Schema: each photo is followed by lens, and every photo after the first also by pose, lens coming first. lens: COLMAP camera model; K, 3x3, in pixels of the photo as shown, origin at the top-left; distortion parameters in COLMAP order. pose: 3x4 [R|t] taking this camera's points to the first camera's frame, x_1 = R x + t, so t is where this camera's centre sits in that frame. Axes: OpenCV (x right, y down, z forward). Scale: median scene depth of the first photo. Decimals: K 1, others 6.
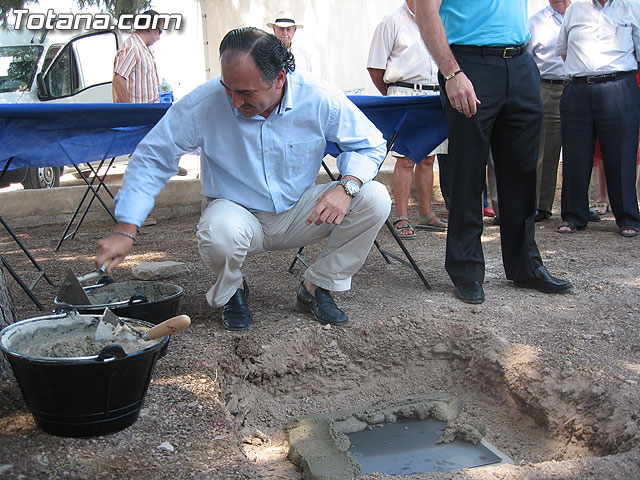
lens RADIAL K [[700.6, 0, 320.4], [0, 700.6, 249.2], [0, 0, 1]] dist [-0.136383, 0.118374]
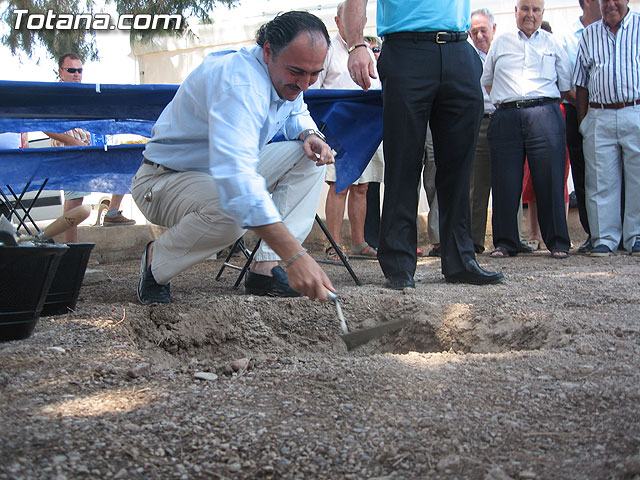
lens RADIAL K [[700.6, 0, 320.4], [0, 700.6, 249.2], [0, 0, 1]] dist [-0.136383, 0.118374]
pose [[0.996356, 0.005559, 0.085113, 0.026064], [0.005571, 0.991501, -0.129981, 0.182087], [-0.085113, 0.129981, 0.987857, 0.051192]]
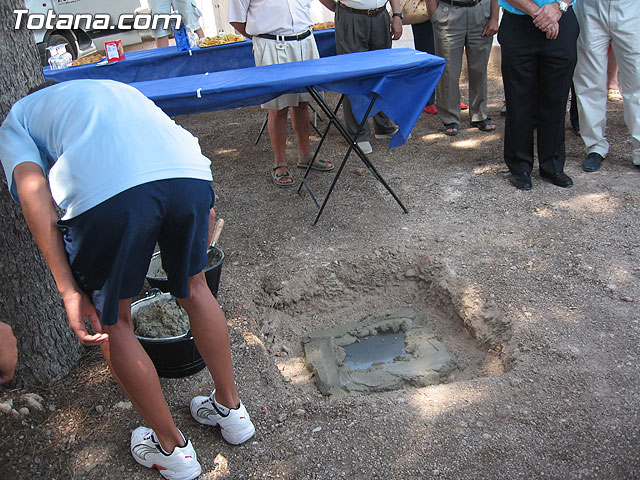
lens RADIAL K [[700.6, 0, 320.4], [0, 700.6, 249.2], [0, 0, 1]] dist [-0.136383, 0.118374]
pose [[0.998166, -0.054449, -0.026454, 0.036308], [0.059338, 0.966546, 0.249534, -0.285212], [0.011982, -0.250646, 0.968005, -0.365438]]
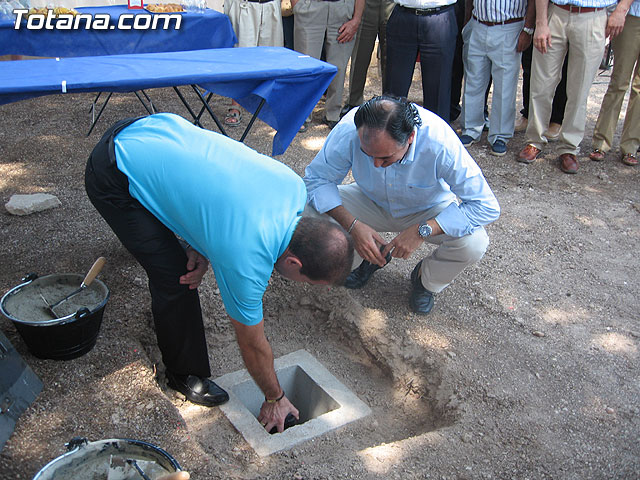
lens RADIAL K [[700.6, 0, 320.4], [0, 700.6, 249.2], [0, 0, 1]] dist [-0.136383, 0.118374]
pose [[0.955890, -0.046067, 0.290091, -0.184556], [-0.040284, 0.957732, 0.284829, -0.344673], [-0.290950, -0.283951, 0.913630, -0.165052]]
